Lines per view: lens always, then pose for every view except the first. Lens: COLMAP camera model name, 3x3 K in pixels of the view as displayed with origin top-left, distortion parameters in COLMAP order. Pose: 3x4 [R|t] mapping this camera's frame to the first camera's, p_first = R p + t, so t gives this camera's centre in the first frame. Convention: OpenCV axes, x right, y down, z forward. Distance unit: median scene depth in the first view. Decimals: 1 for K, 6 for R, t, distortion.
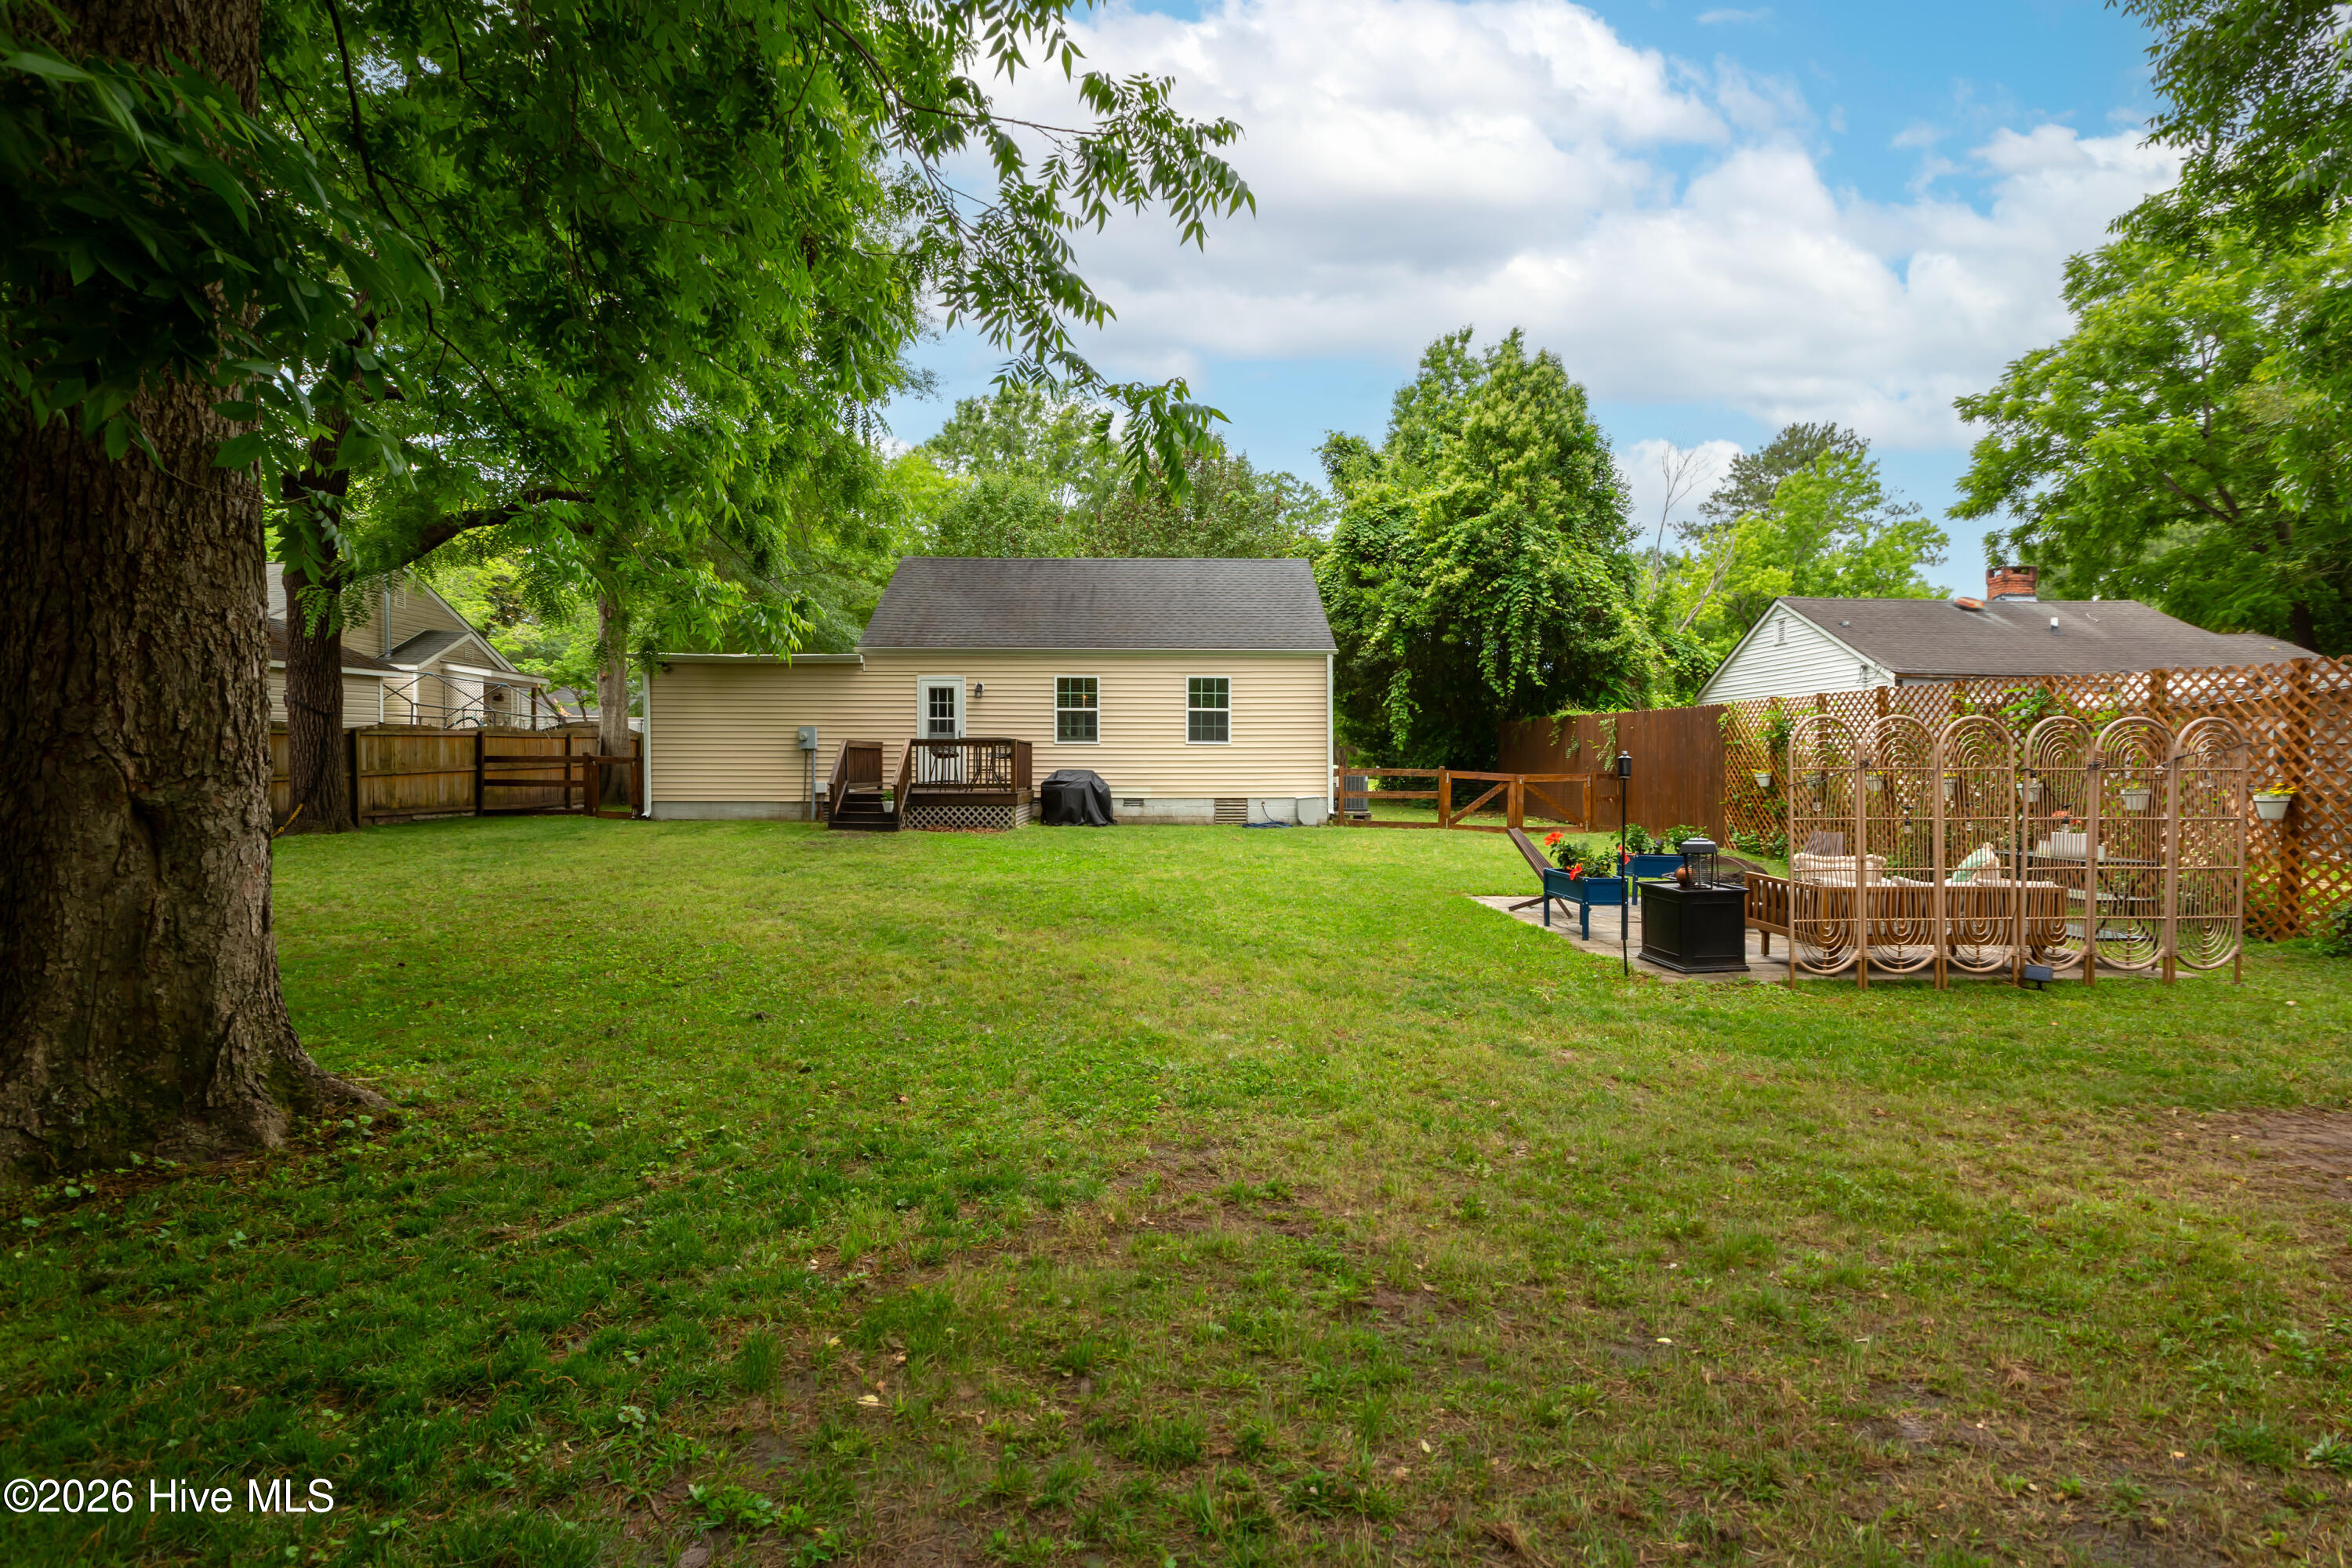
lens RADIAL K [[1104.8, 0, 1176.5], [0, 1104.8, 777.9], [0, 0, 1]] dist [0.005233, 0.000936]
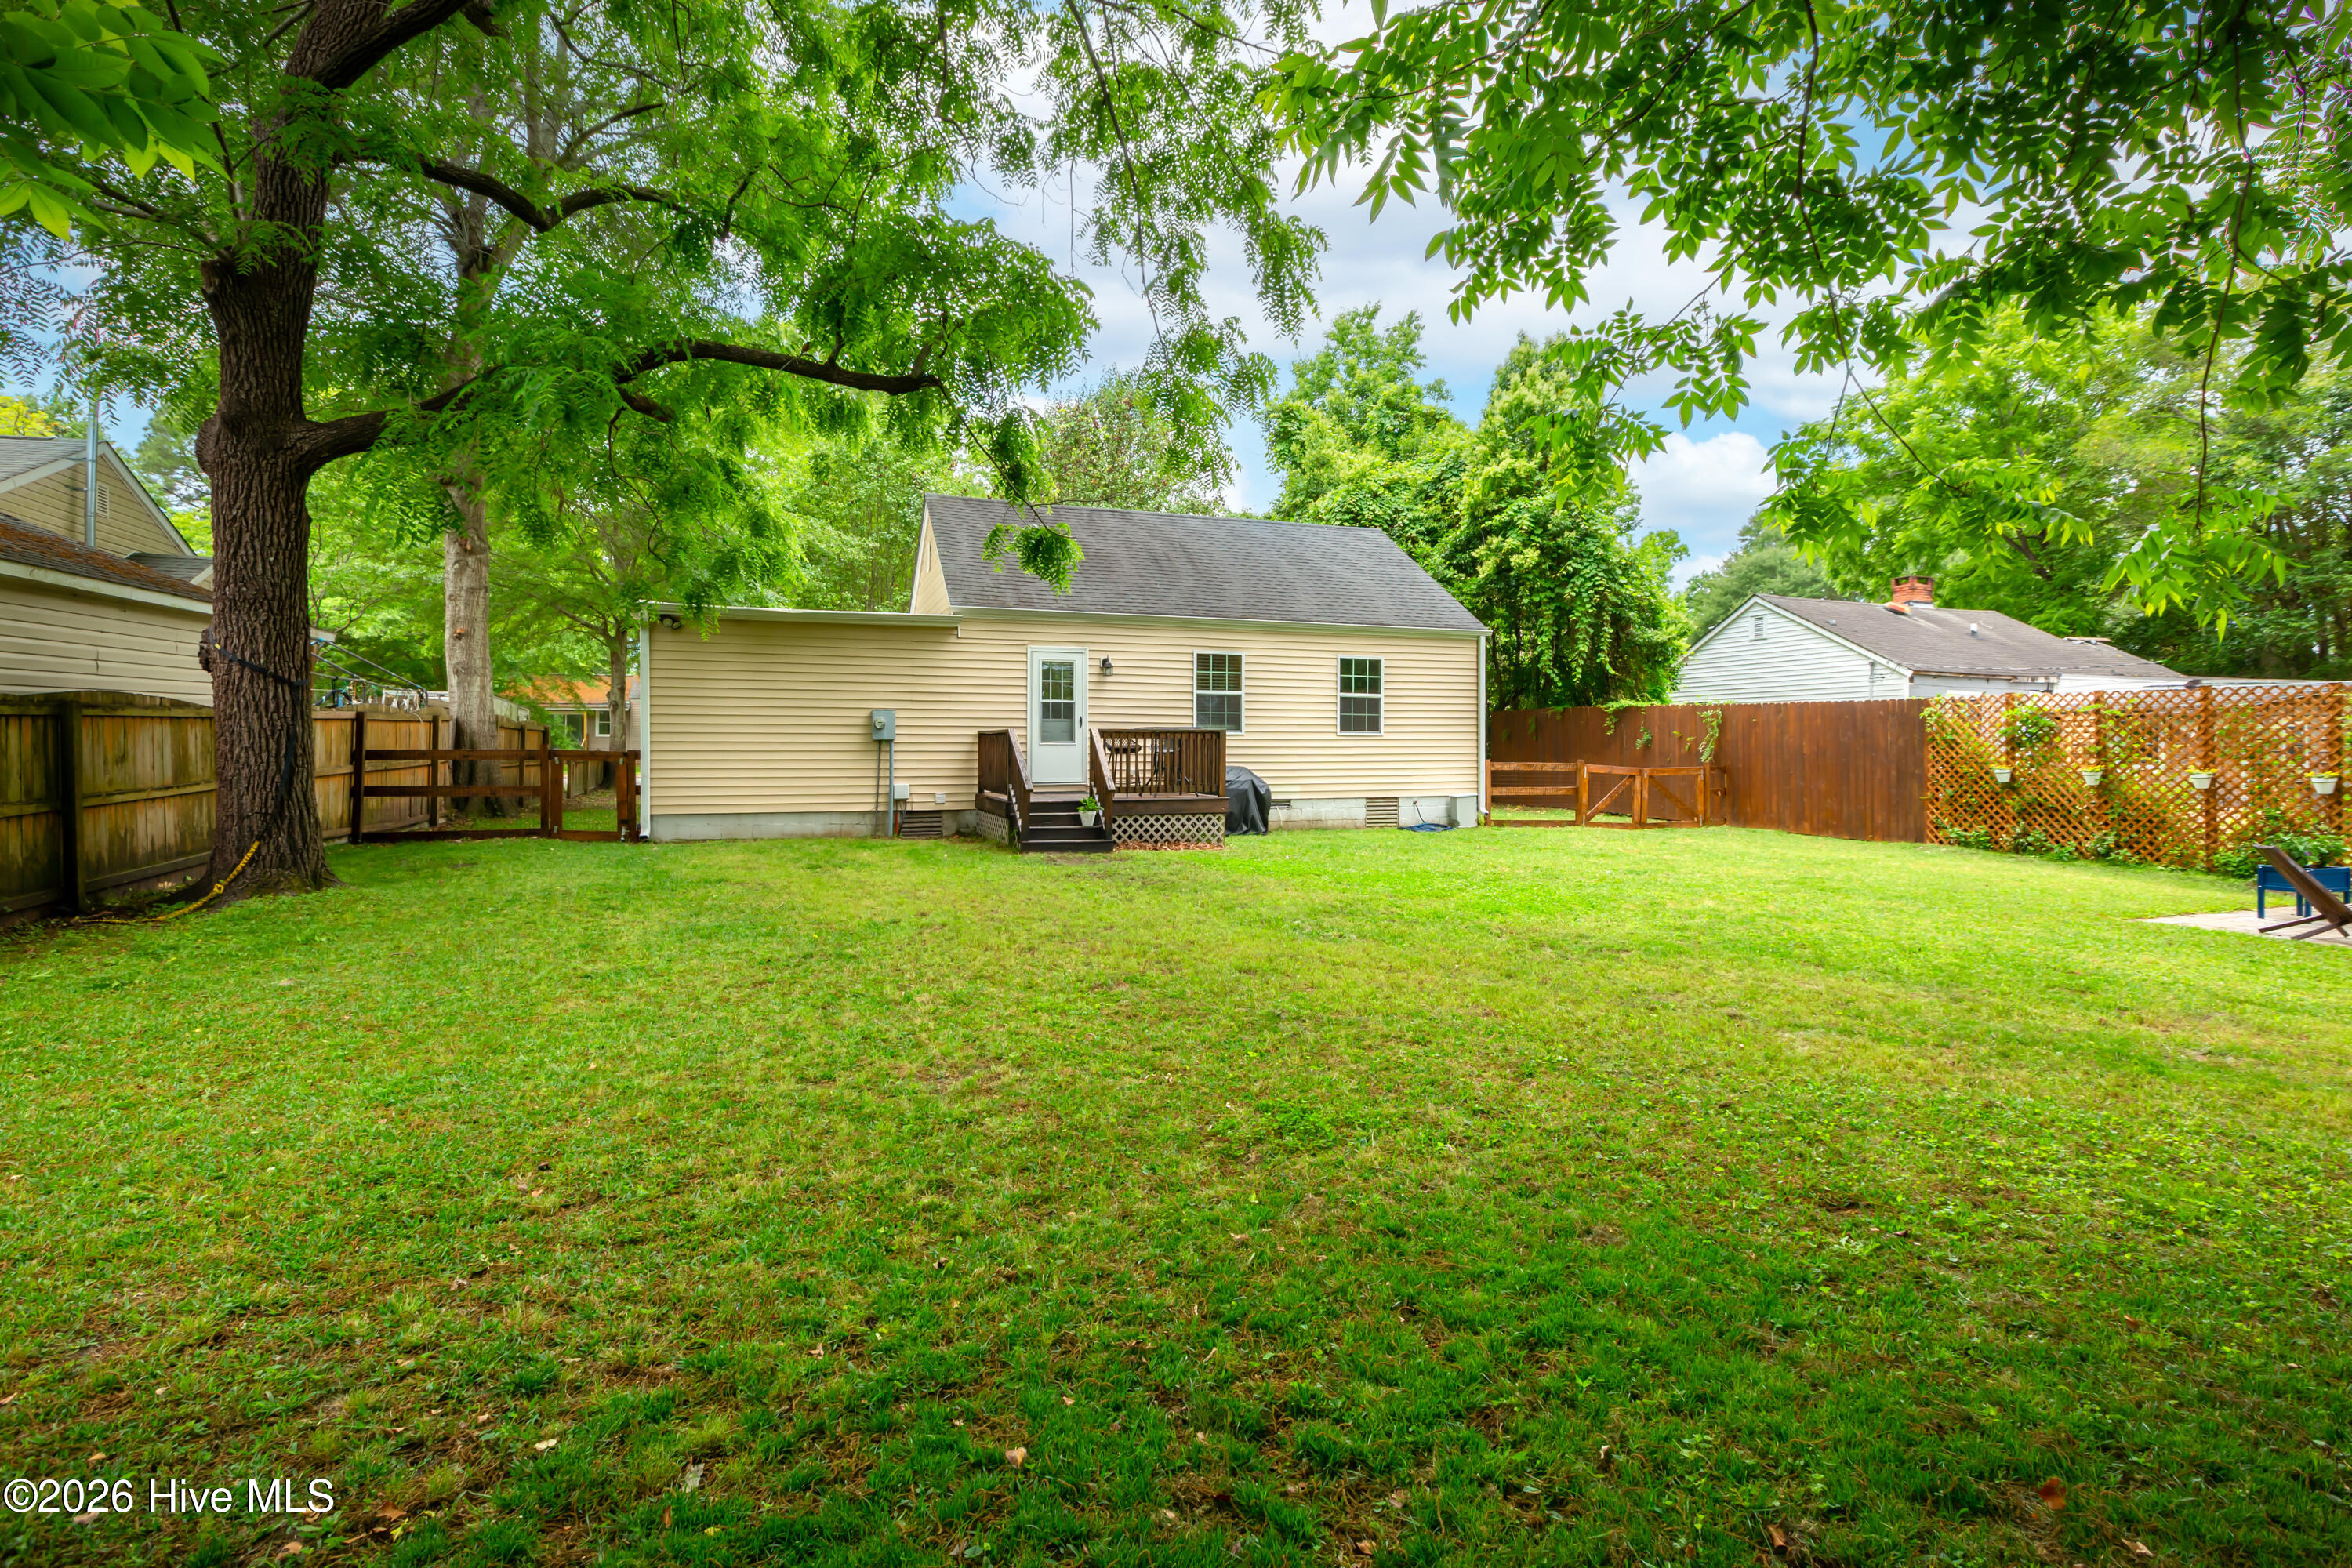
lens RADIAL K [[1104.8, 0, 1161.0], [0, 1104.8, 770.3], [0, 0, 1]] dist [0.005233, 0.000936]
pose [[0.943568, -0.007341, 0.331096, -0.416886], [0.004694, 0.999950, 0.008794, -0.011970], [-0.331144, -0.006744, 0.943556, 0.247244]]
